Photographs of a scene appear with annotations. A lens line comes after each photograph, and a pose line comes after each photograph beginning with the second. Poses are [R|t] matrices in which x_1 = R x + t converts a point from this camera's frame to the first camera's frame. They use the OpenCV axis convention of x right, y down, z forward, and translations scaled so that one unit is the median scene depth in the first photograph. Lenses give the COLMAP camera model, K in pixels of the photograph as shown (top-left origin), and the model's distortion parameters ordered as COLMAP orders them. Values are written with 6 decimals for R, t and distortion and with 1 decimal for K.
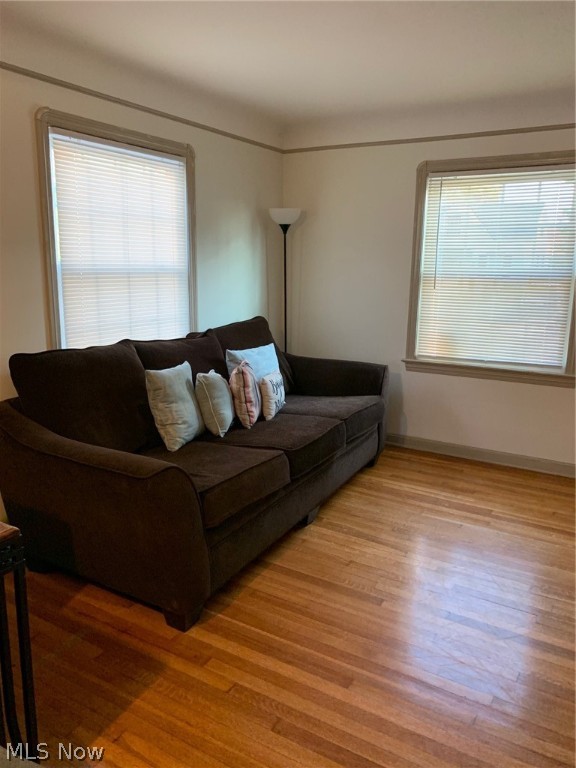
lens RADIAL K [[591.2, 0, 288.1], [0, 591.2, 378.2], [0, 0, 1]] dist [0.003239, 0.000261]
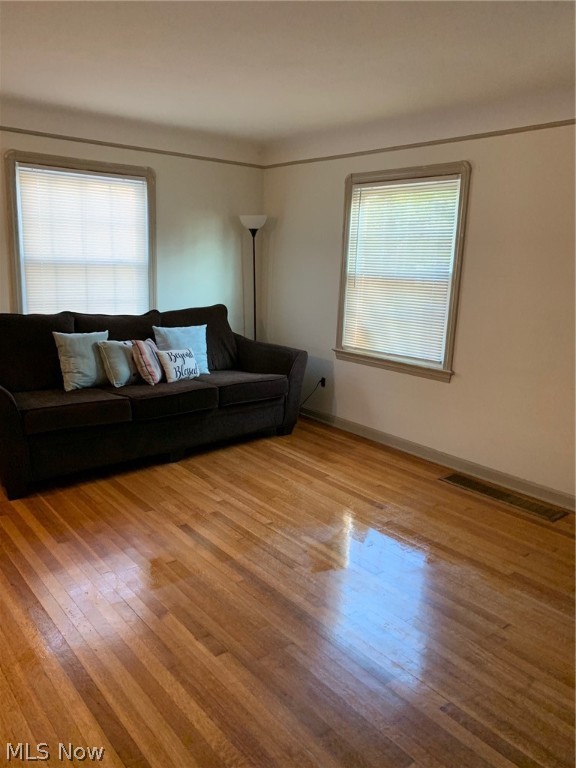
lens RADIAL K [[583.6, 0, 288.0], [0, 583.6, 384.0], [0, 0, 1]] dist [0.004135, -0.005637]
pose [[0.941645, 0.090818, -0.324123, 0.562838], [-0.087907, 0.995848, 0.023645, 0.020379], [0.324925, 0.006227, 0.945719, -0.106041]]
